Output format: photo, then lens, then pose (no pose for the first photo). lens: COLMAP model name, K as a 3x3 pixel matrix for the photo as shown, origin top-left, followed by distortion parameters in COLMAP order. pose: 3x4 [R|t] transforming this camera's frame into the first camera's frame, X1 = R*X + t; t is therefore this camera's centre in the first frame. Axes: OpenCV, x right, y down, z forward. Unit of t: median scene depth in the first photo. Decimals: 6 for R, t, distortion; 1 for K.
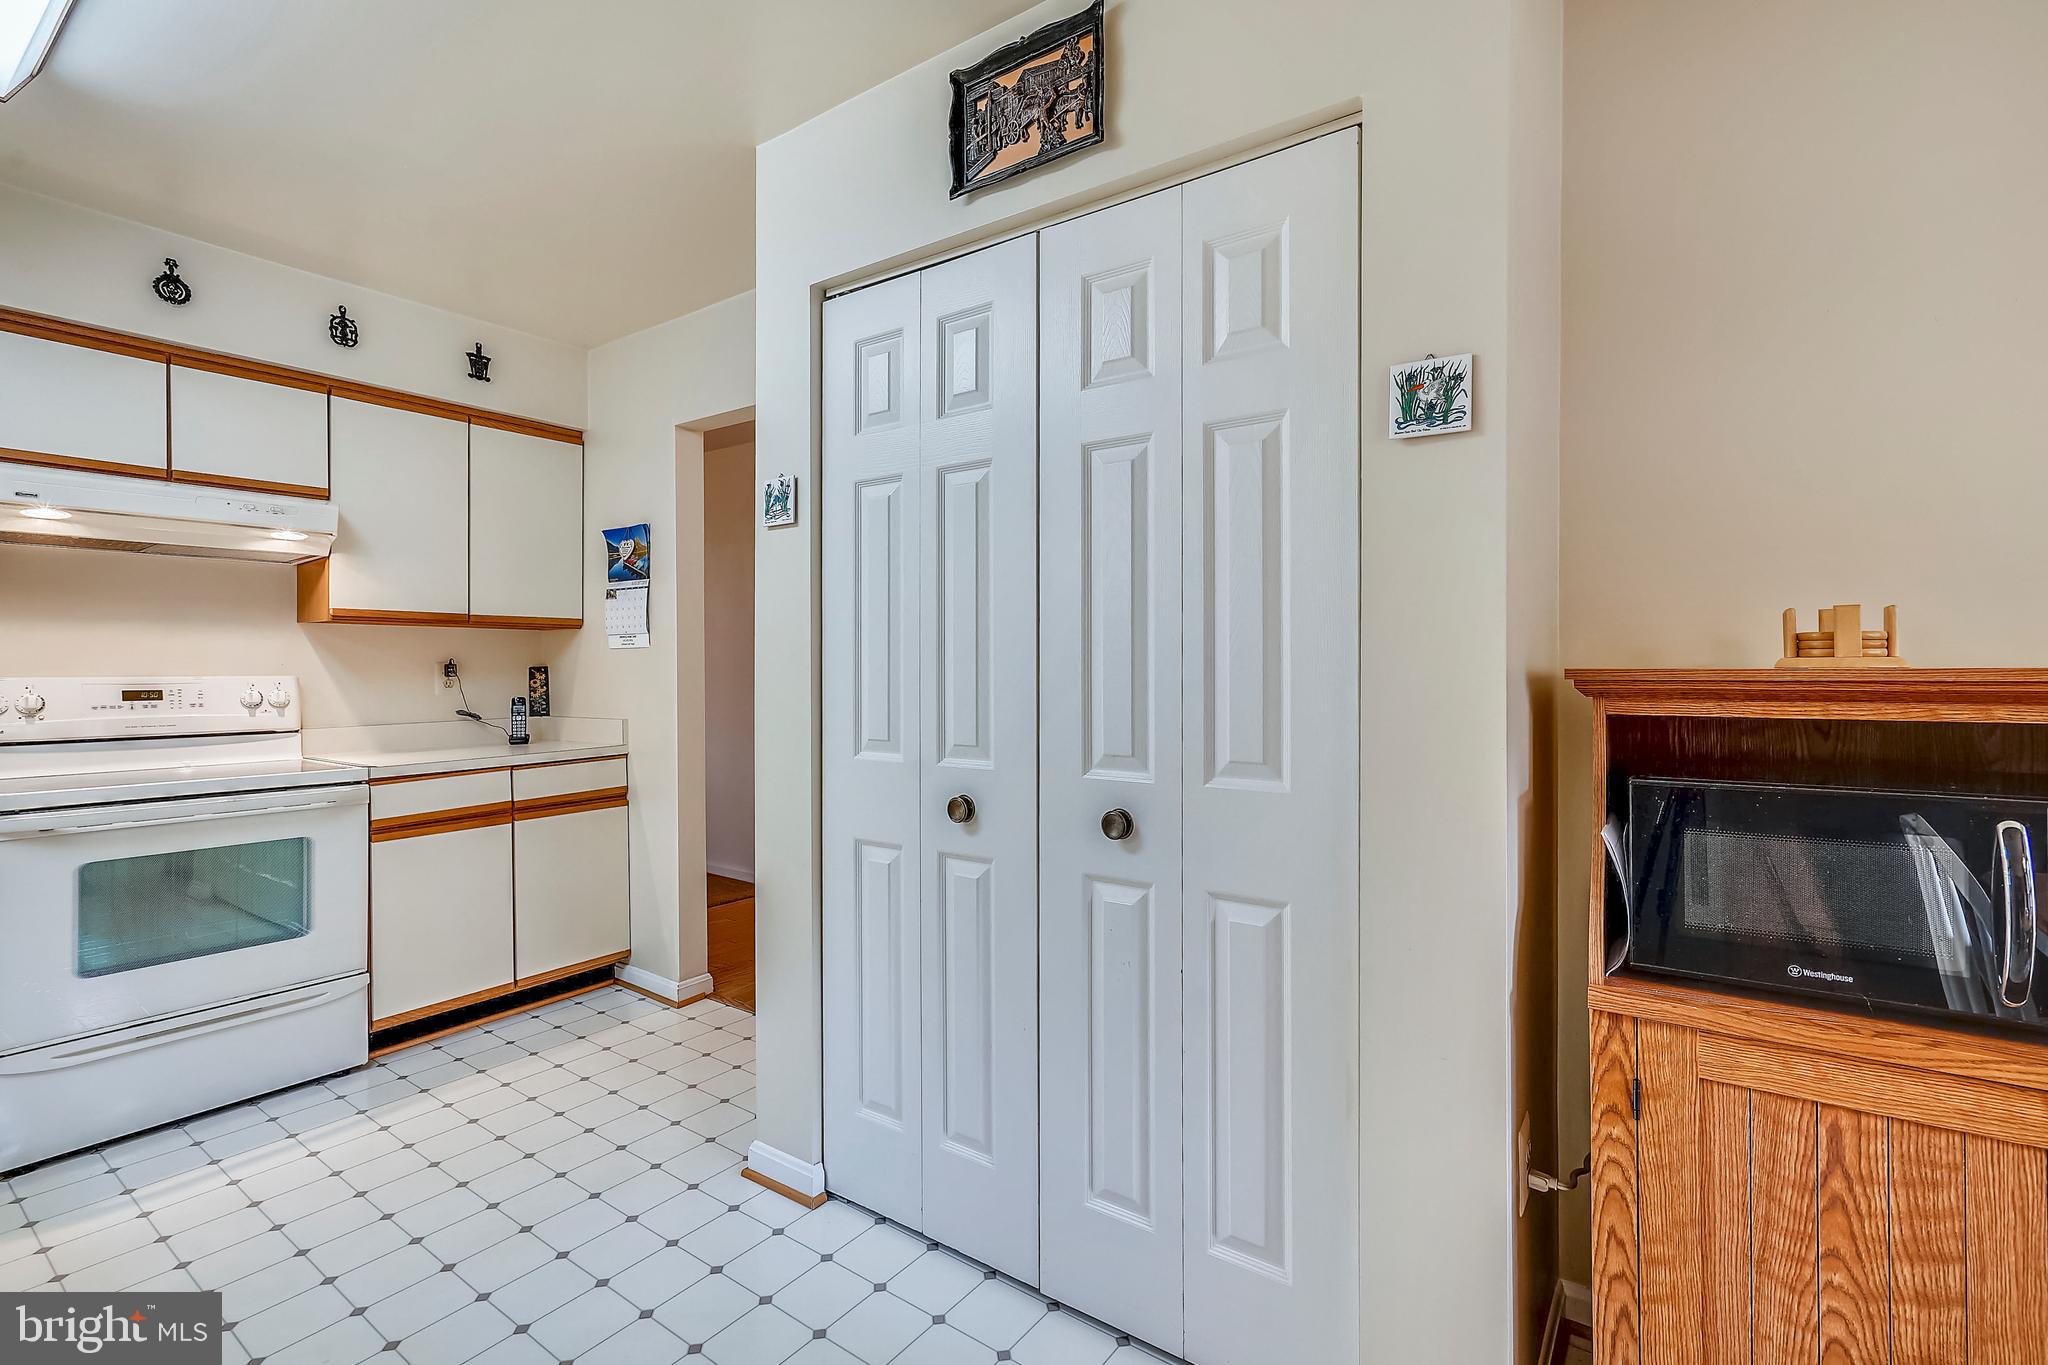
lens RADIAL K [[930.5, 0, 1026.4], [0, 930.5, 656.6], [0, 0, 1]] dist [0.000555, 0.000683]
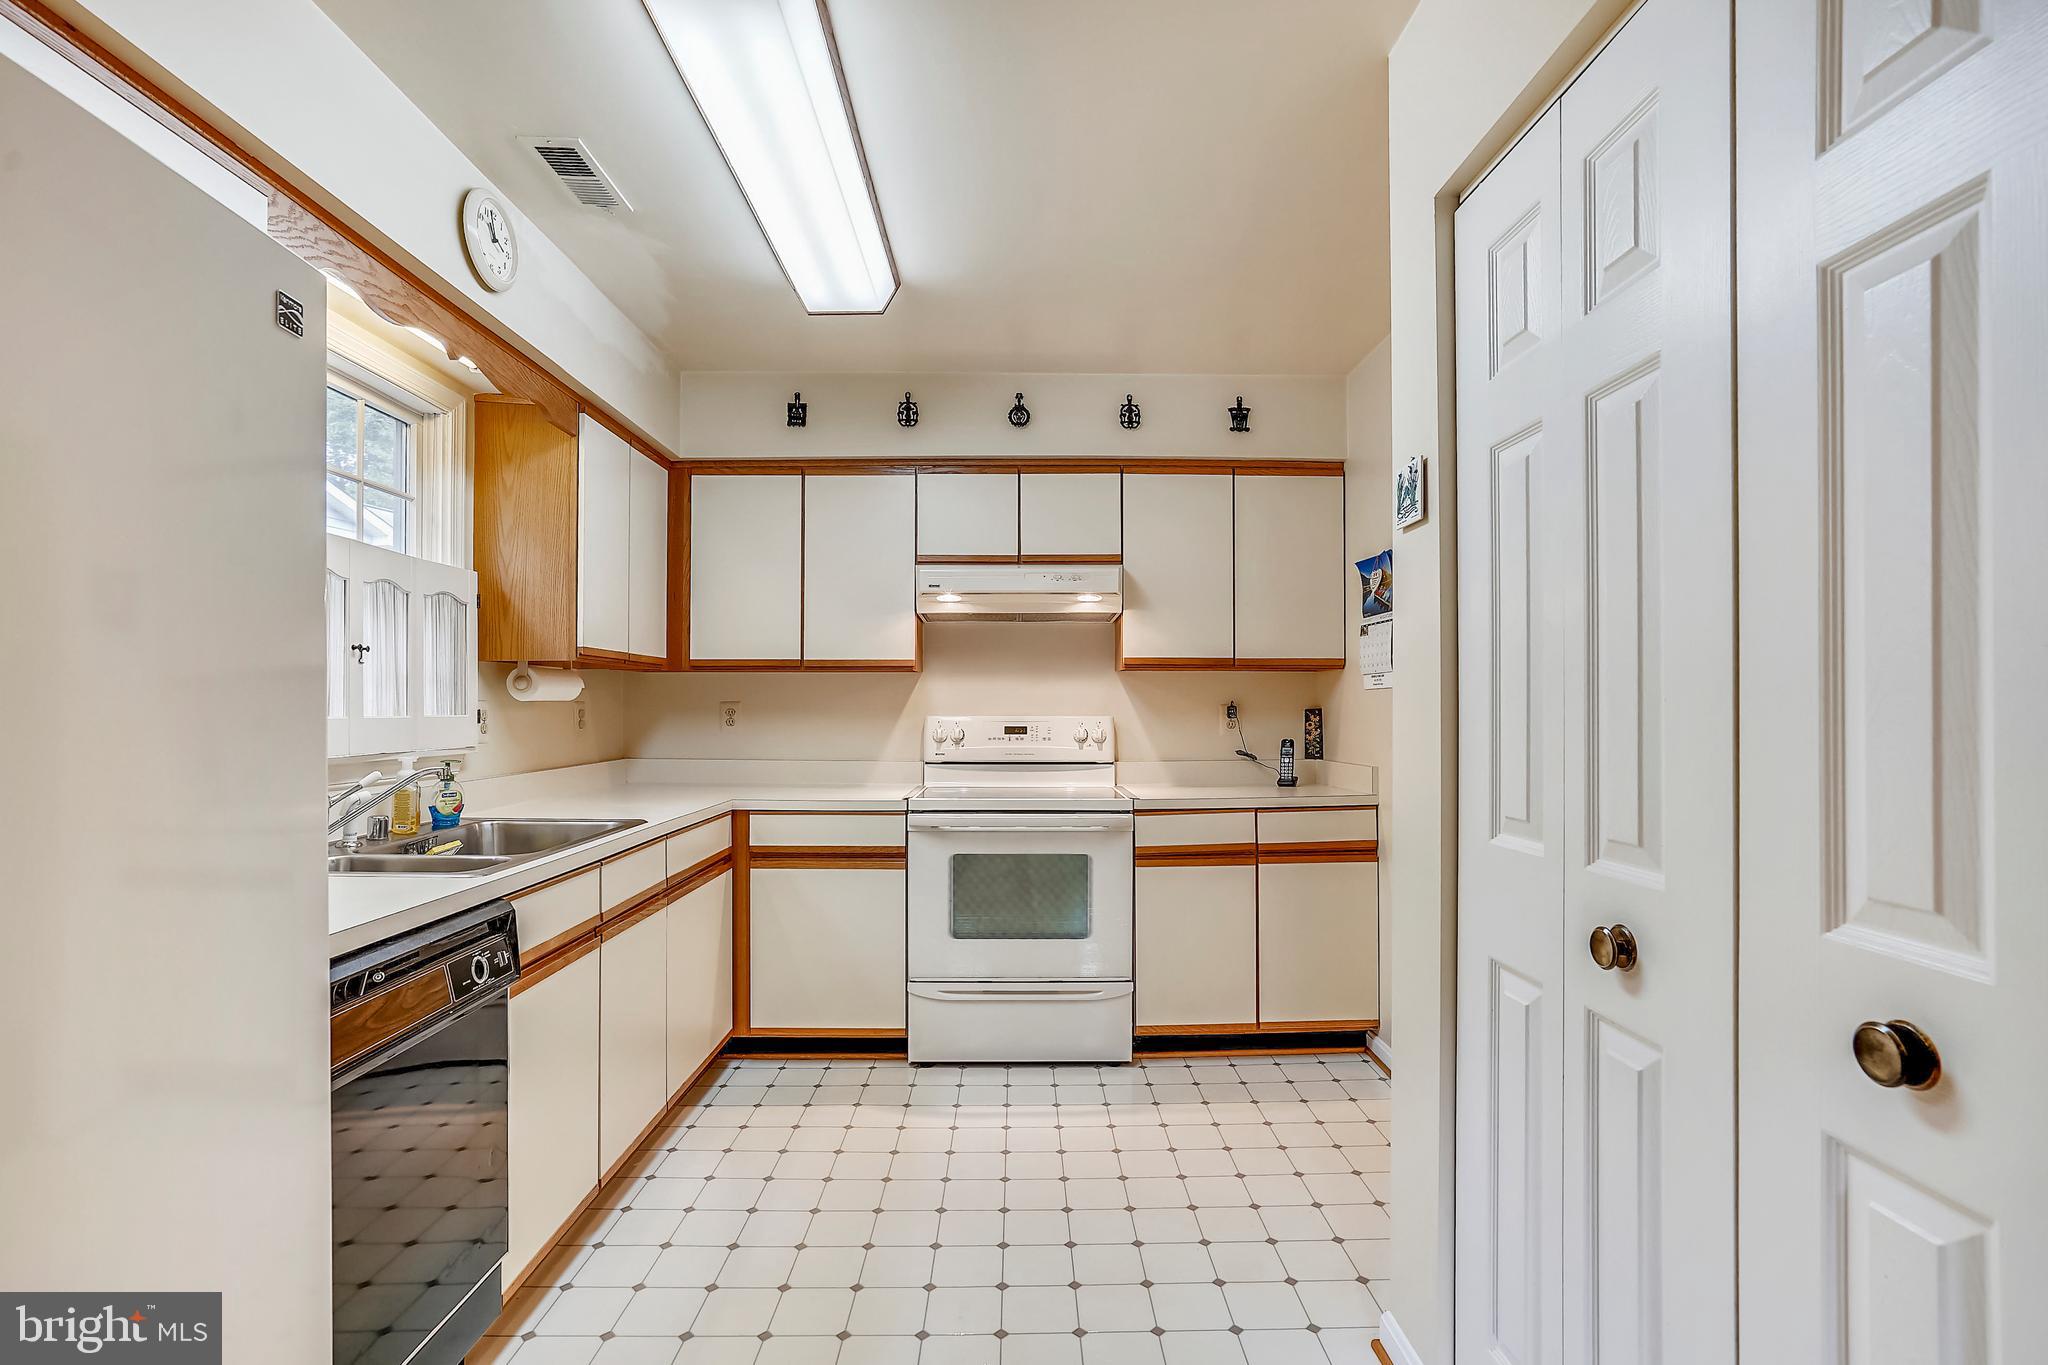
lens RADIAL K [[941.0, 0, 1027.1], [0, 941.0, 695.1], [0, 0, 1]] dist [-0.059830, 0.031247]
pose [[0.594874, -0.009487, -0.803763, 0.120612], [0.007236, 0.999953, -0.006447, 0.000812], [0.803787, -0.001981, 0.594914, 0.221503]]
